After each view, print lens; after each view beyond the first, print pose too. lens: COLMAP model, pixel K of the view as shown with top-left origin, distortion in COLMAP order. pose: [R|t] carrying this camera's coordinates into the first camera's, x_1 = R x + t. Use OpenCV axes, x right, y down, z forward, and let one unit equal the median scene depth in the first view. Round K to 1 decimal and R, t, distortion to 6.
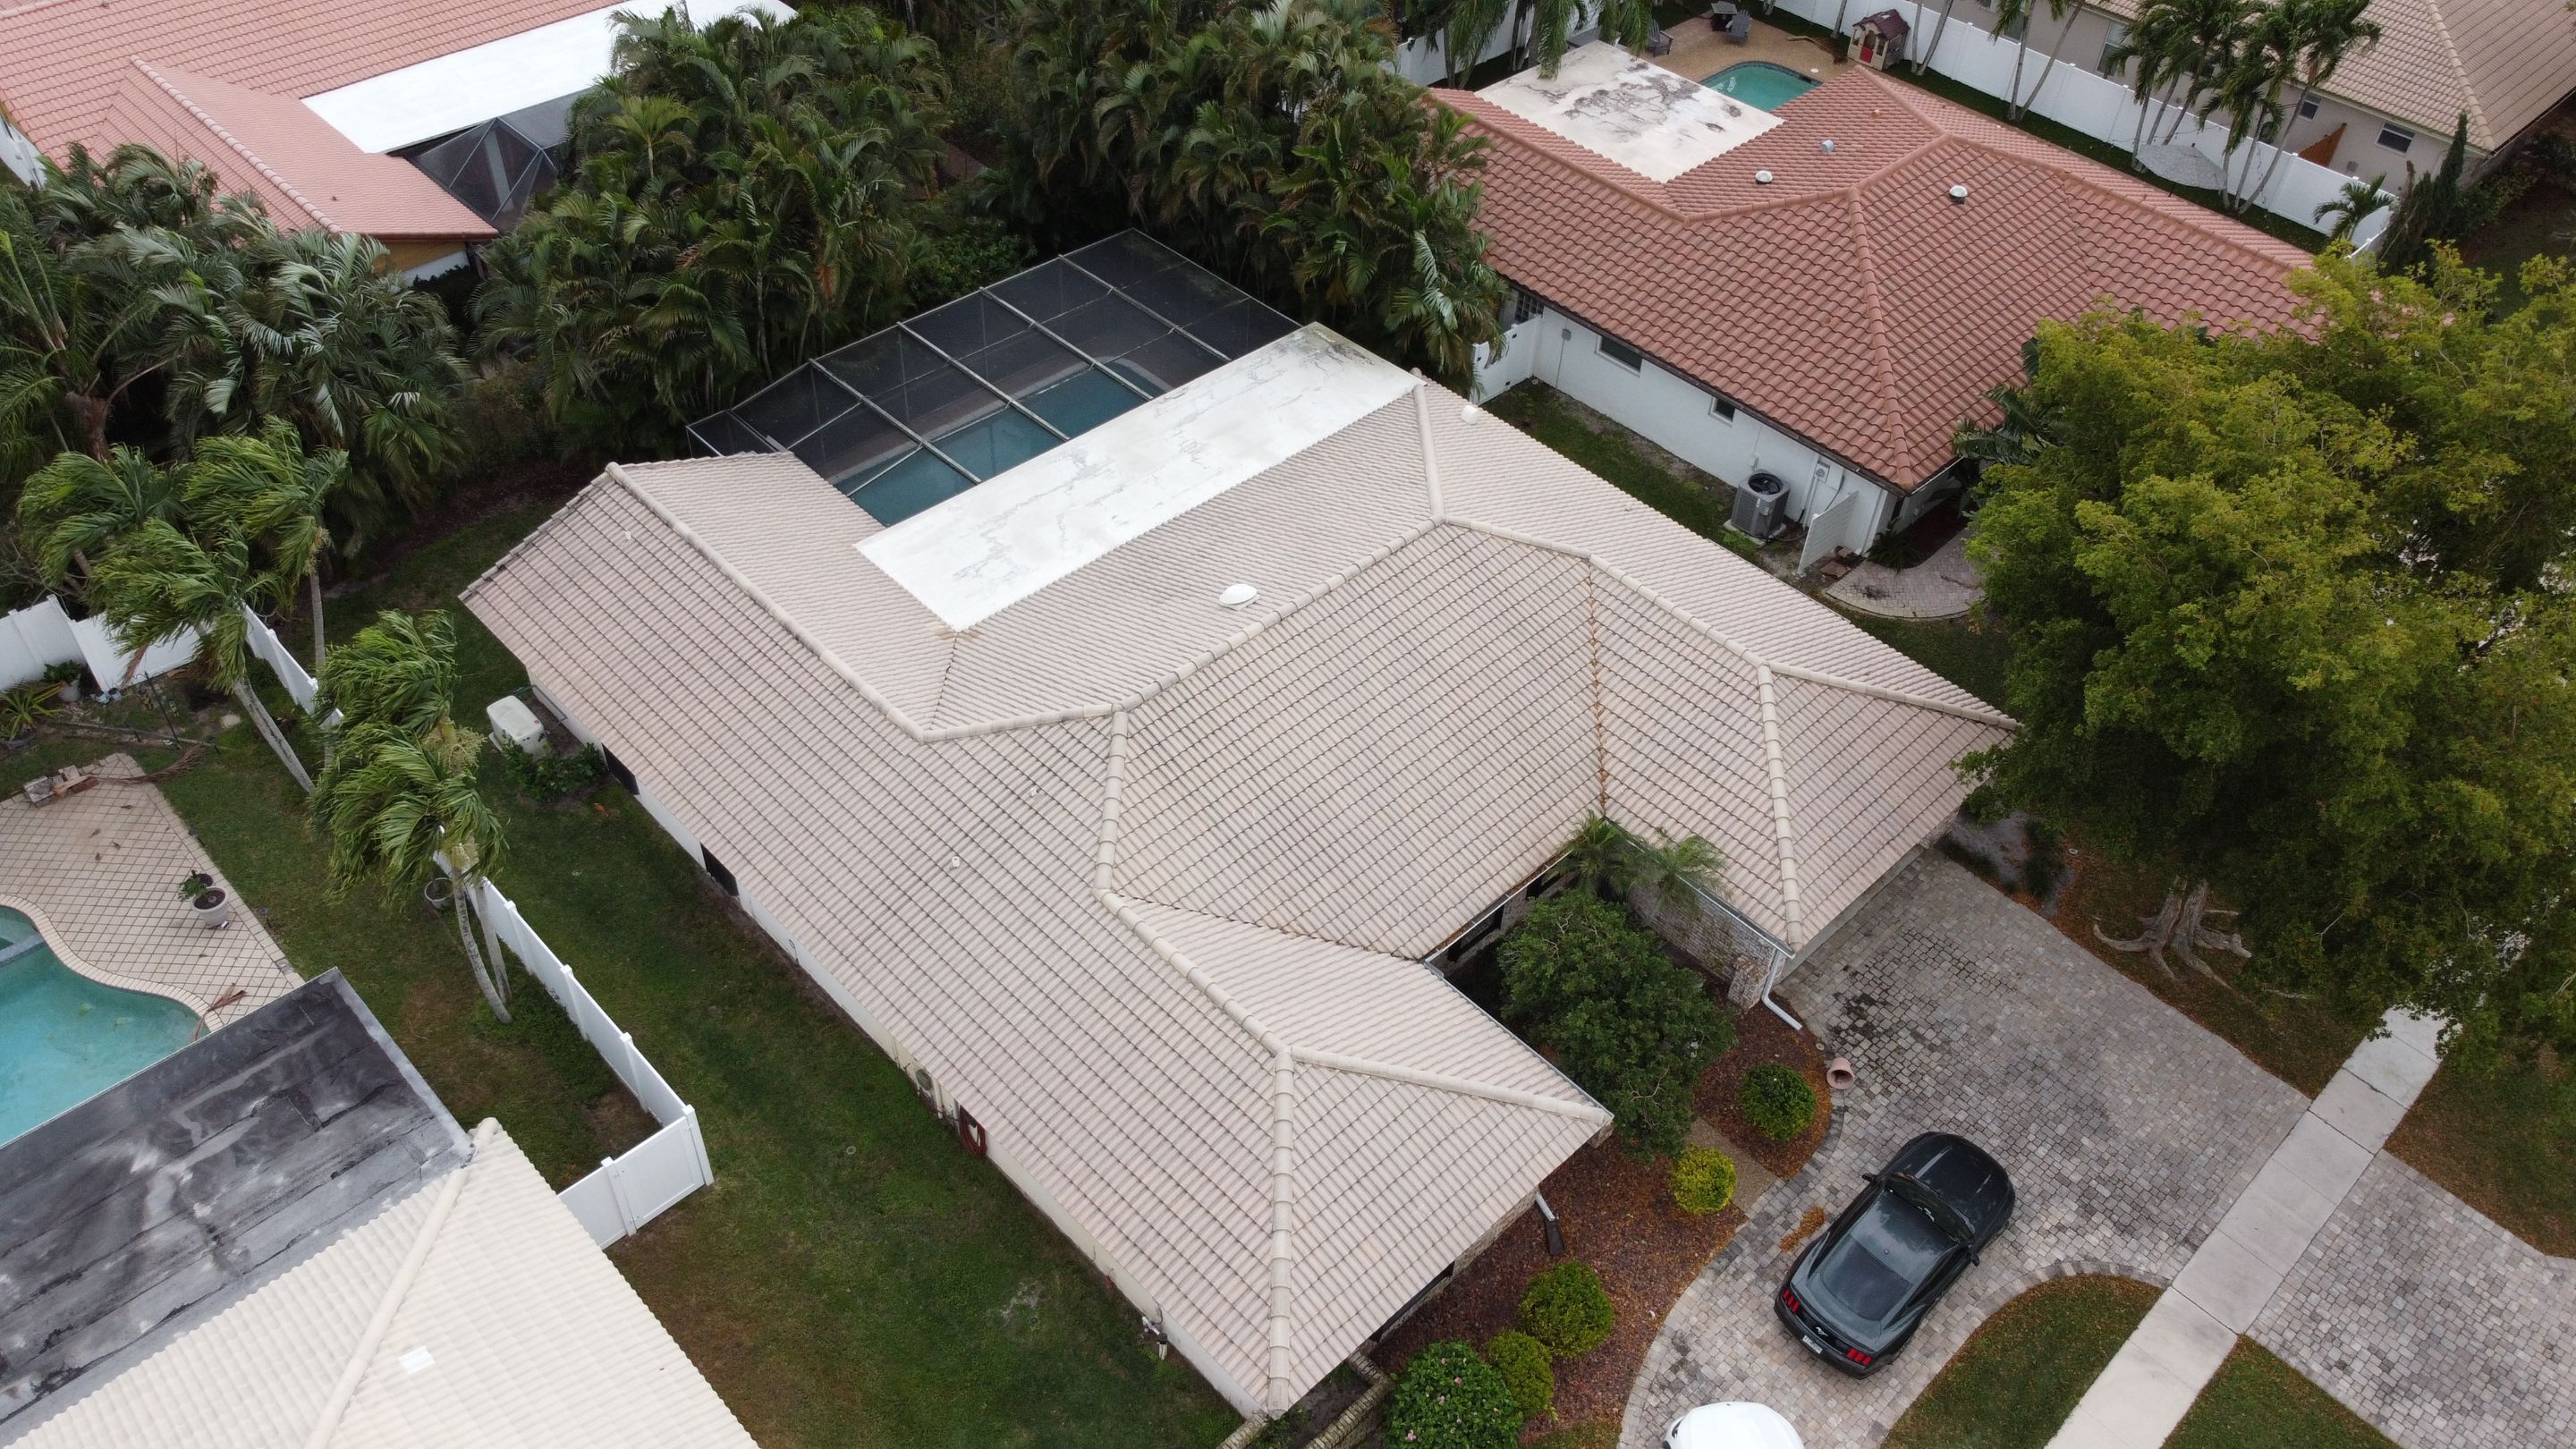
lens RADIAL K [[1944.3, 0, 1281.2], [0, 1944.3, 731.4], [0, 0, 1]] dist [-0.005252, -0.002529]
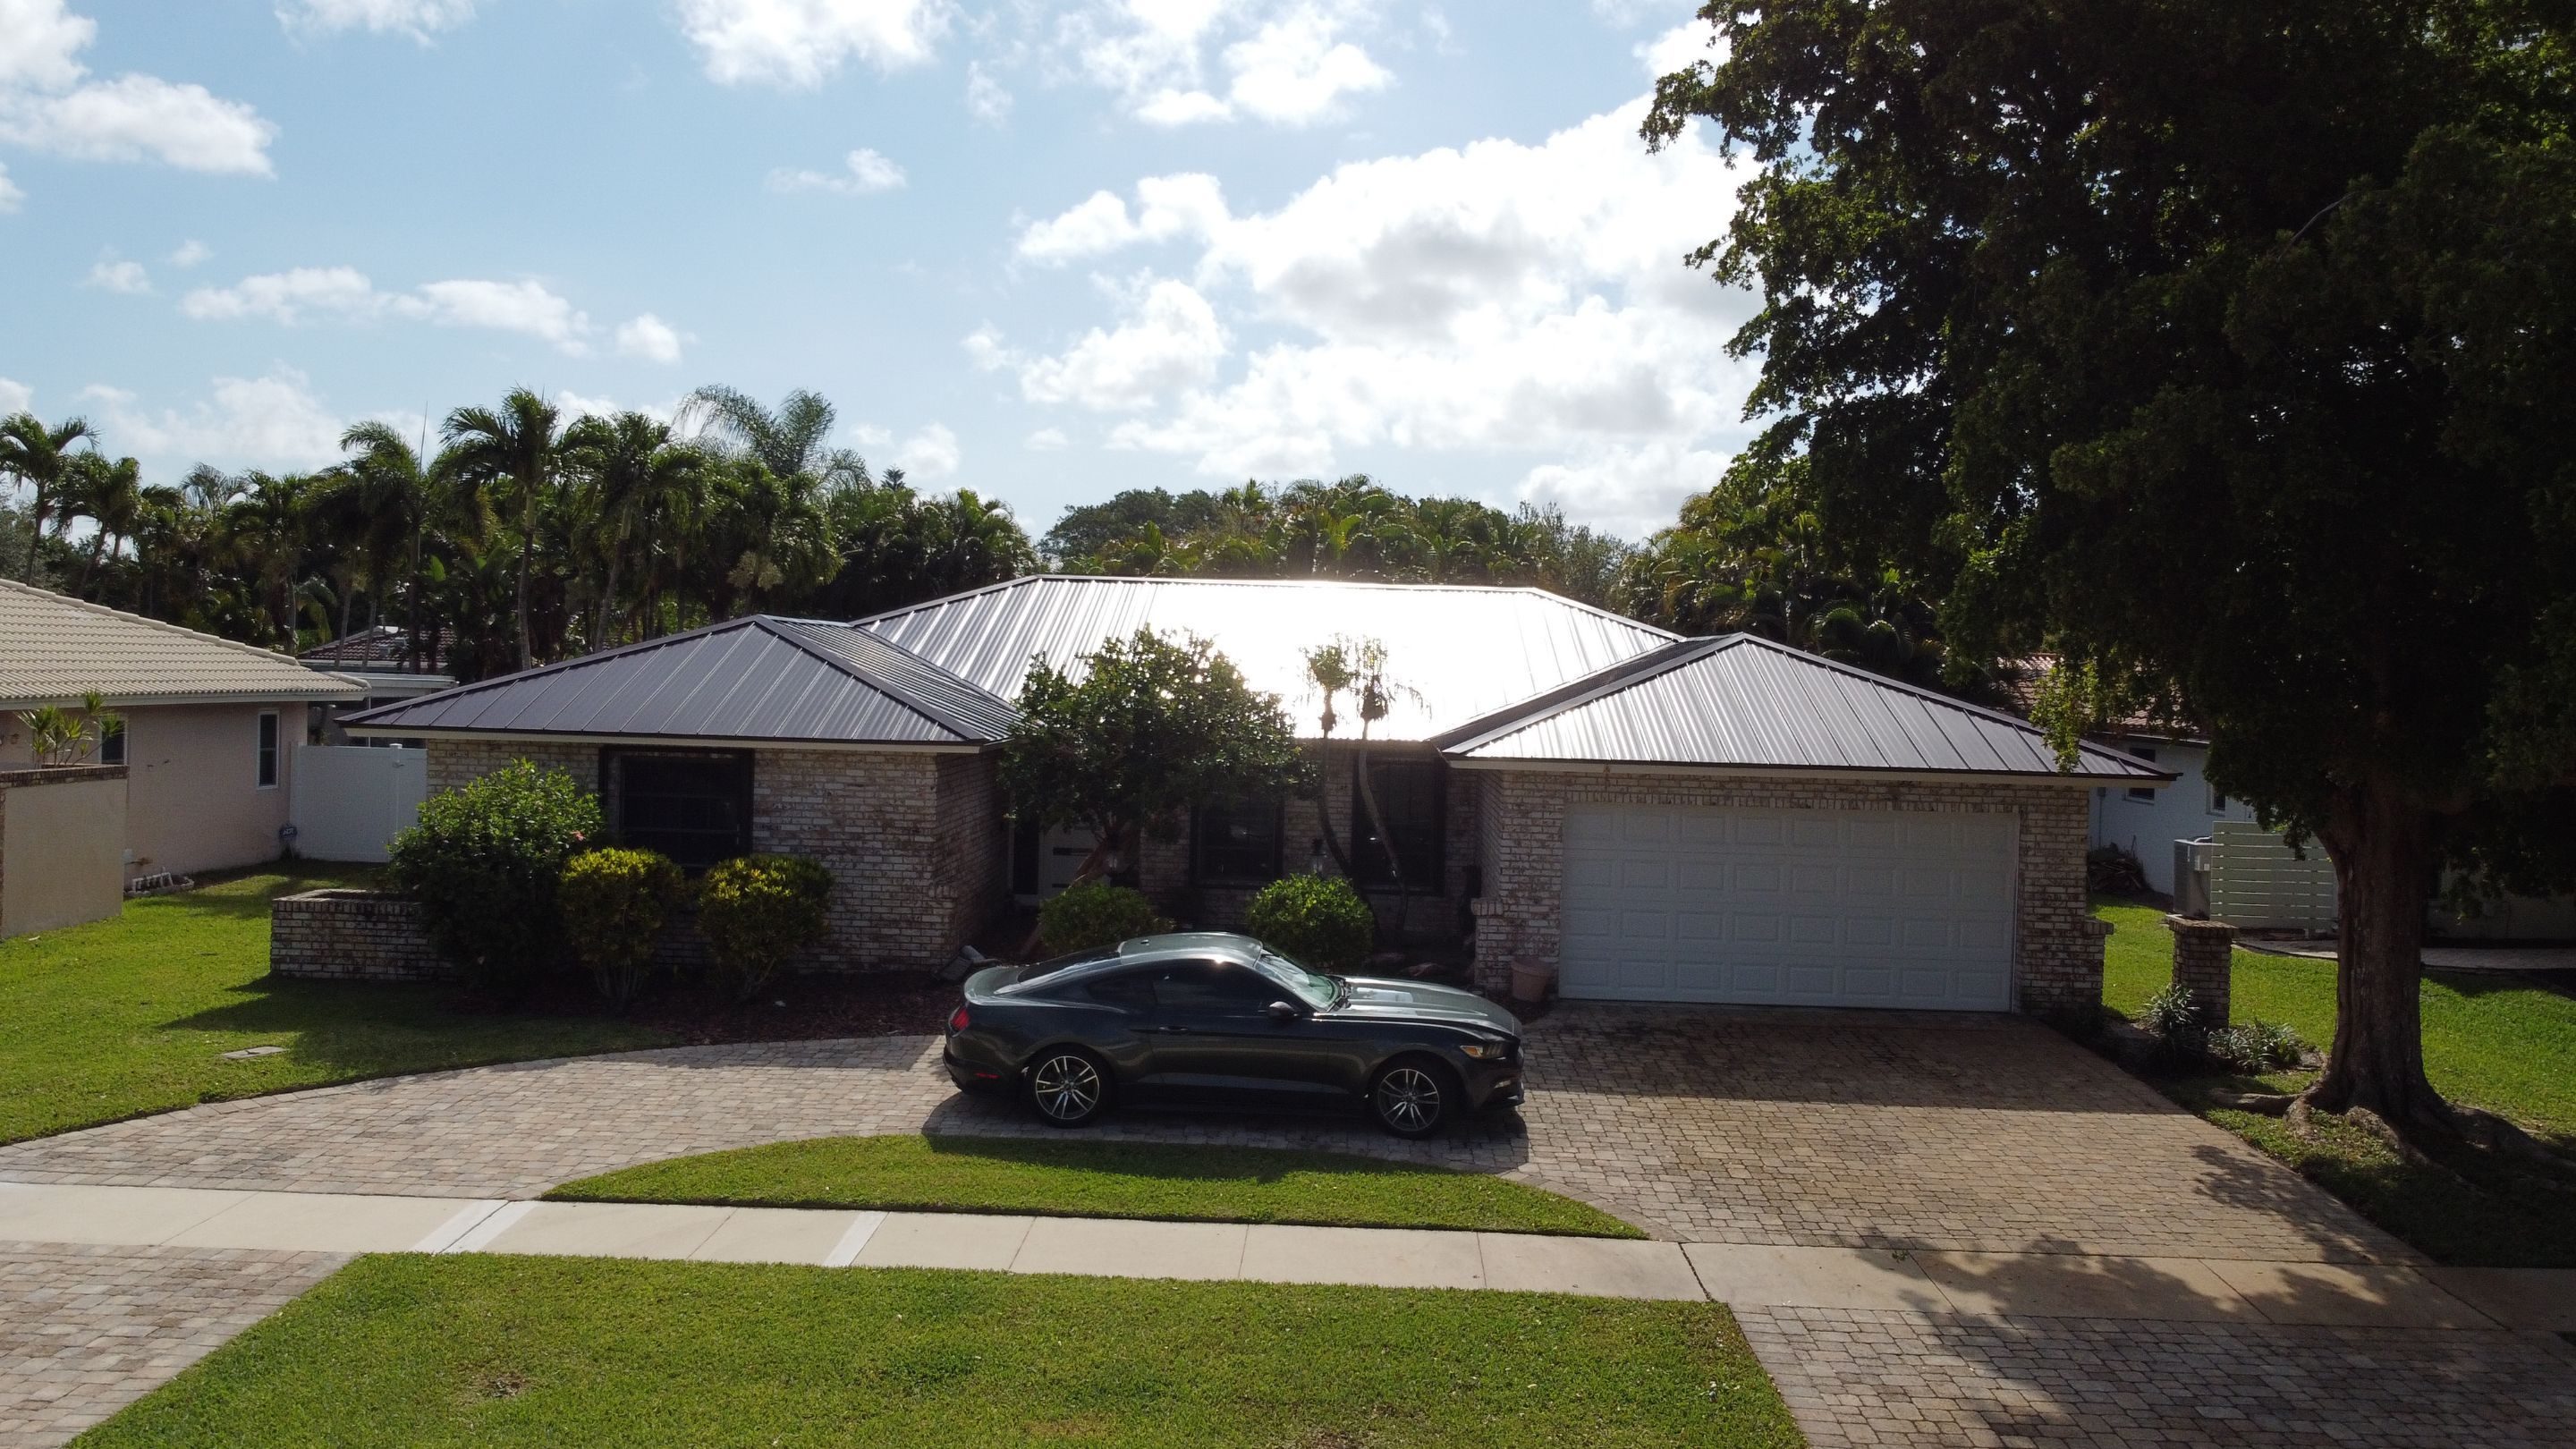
lens RADIAL K [[1944.3, 0, 1287.7], [0, 1944.3, 732.3], [0, 0, 1]] dist [-0.005252, -0.002529]
pose [[0.697901, -0.004046, -0.716183, 0.630738], [-0.495055, 0.719898, -0.486485, 0.408461], [0.517547, 0.694068, 0.500415, 0.589990]]
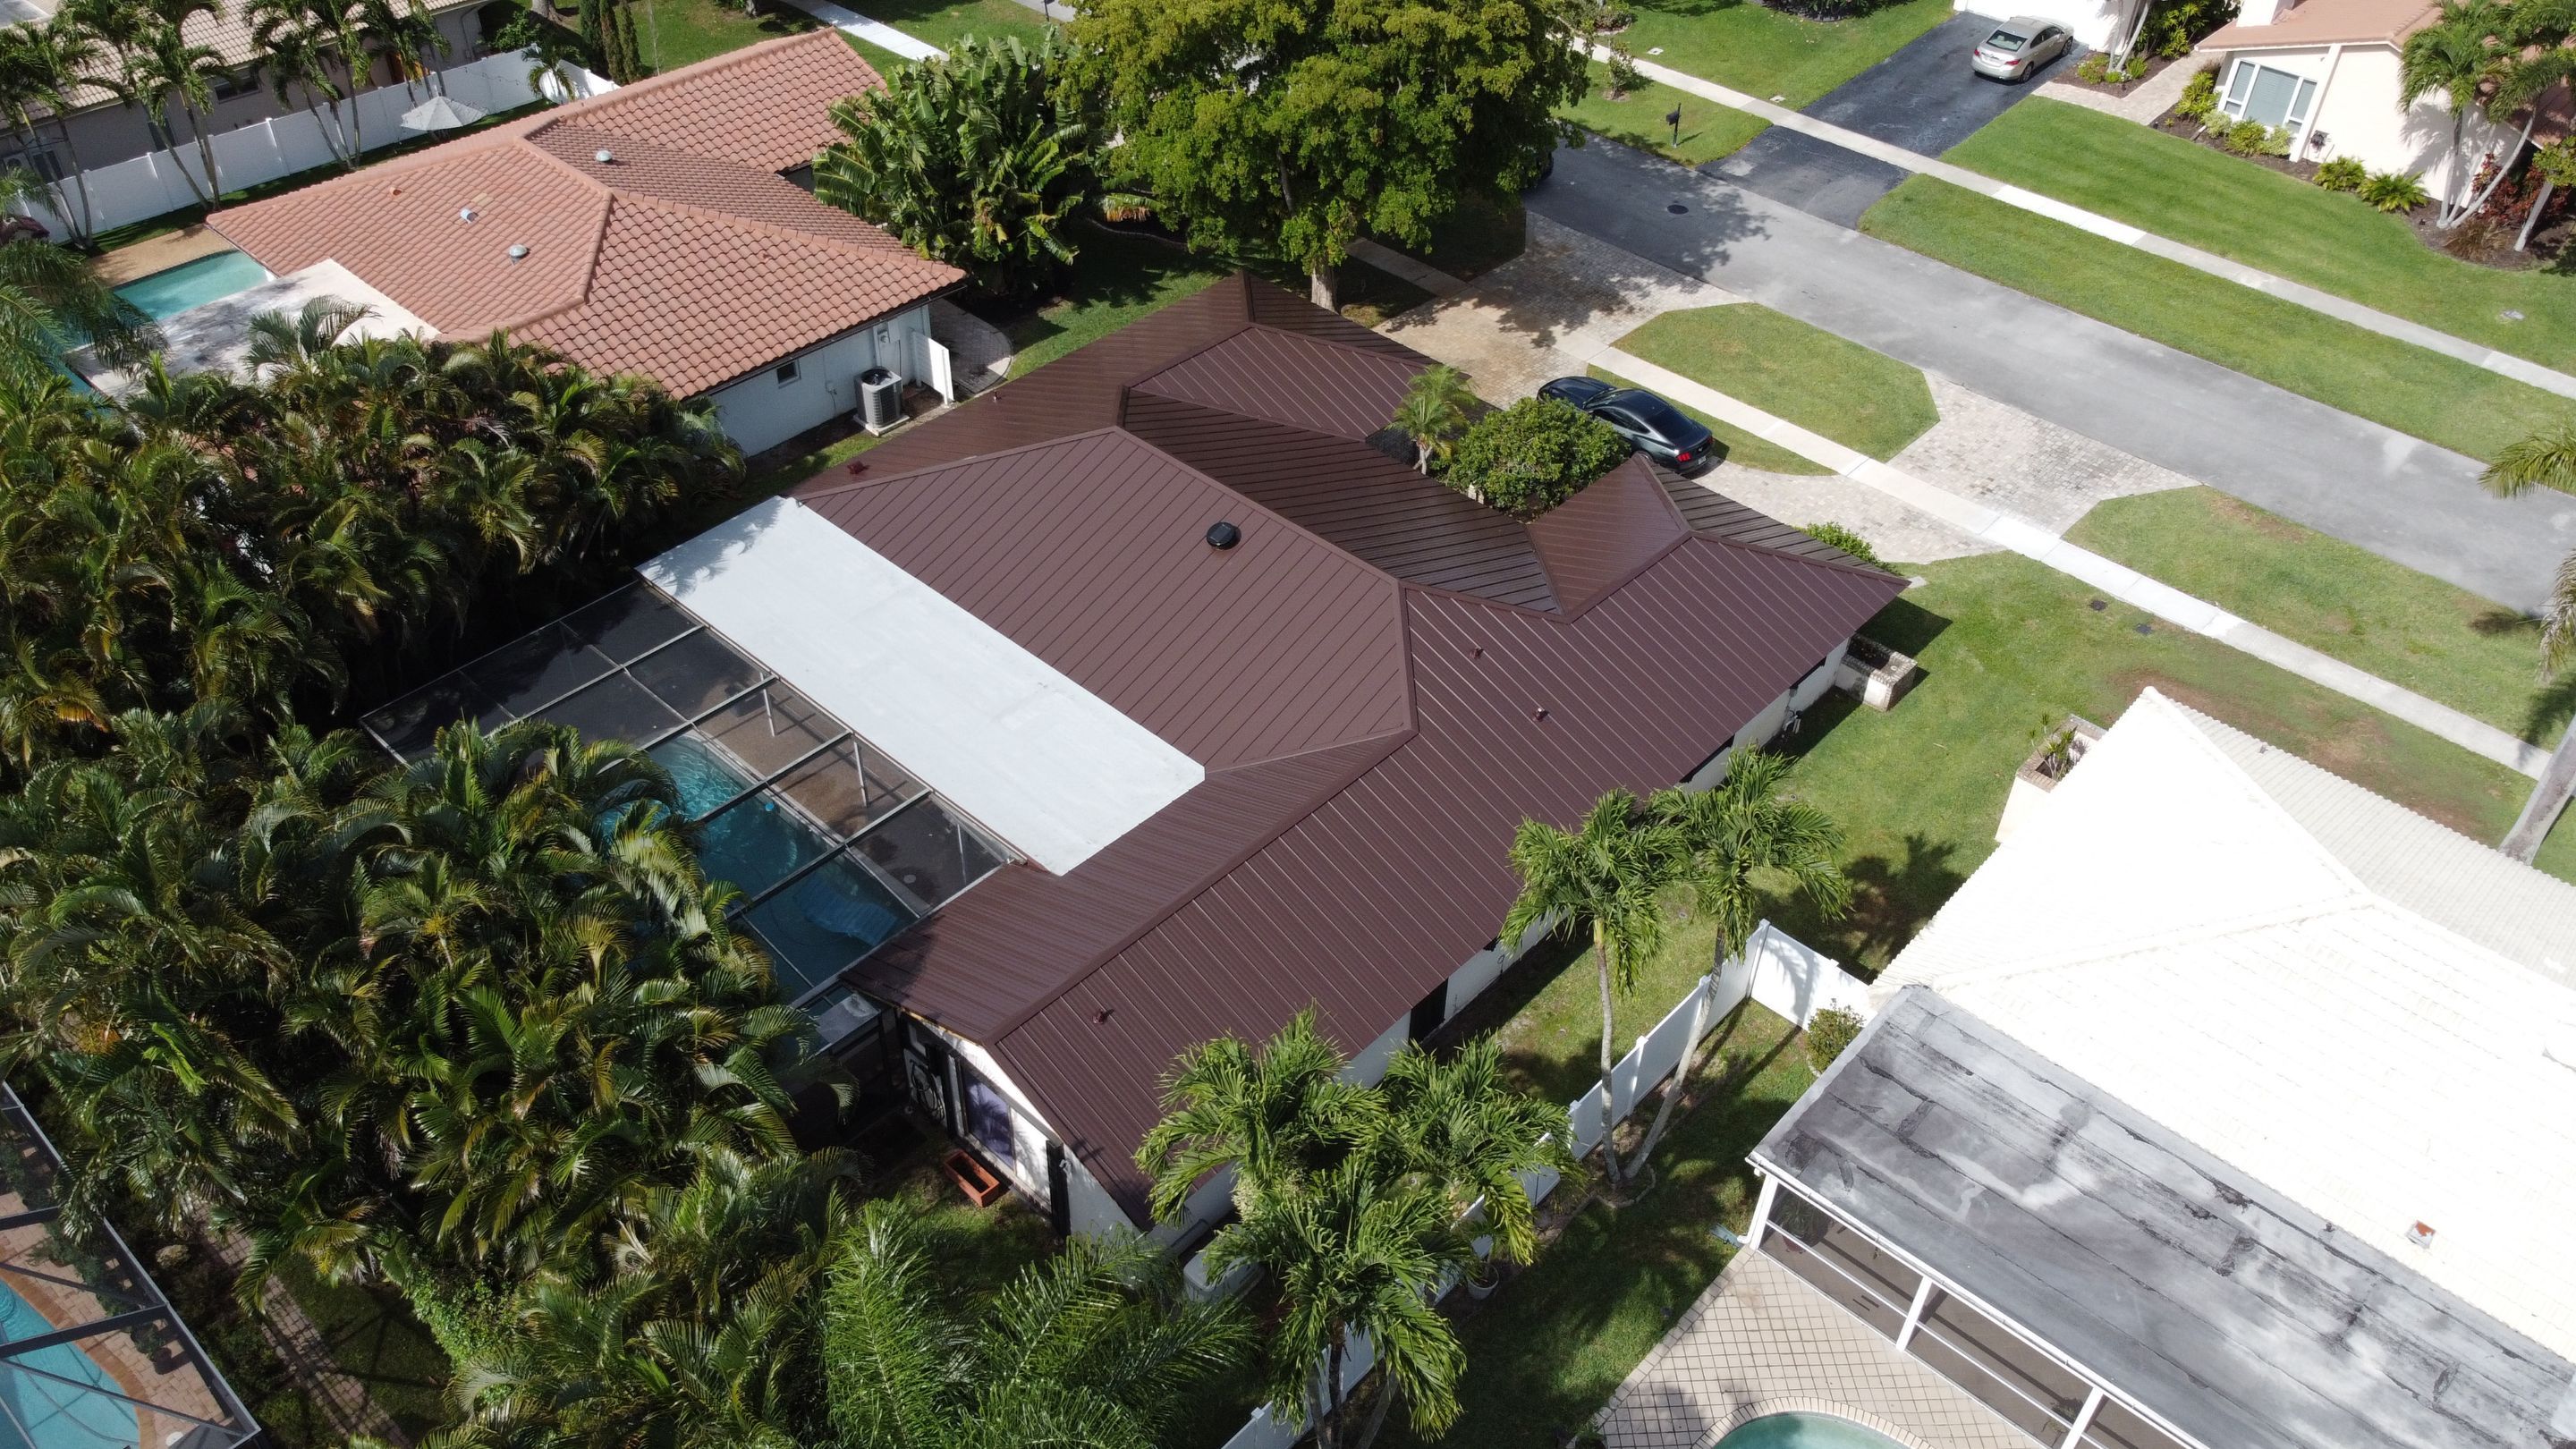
lens RADIAL K [[1944.3, 0, 1270.0], [0, 1944.3, 712.4], [0, 0, 1]] dist [-0.005252, -0.002529]
pose [[-0.046144, -0.680322, 0.731459, -0.896247], [0.675288, 0.518339, 0.524701, -0.577131], [-0.736109, 0.518157, 0.435495, 0.548216]]
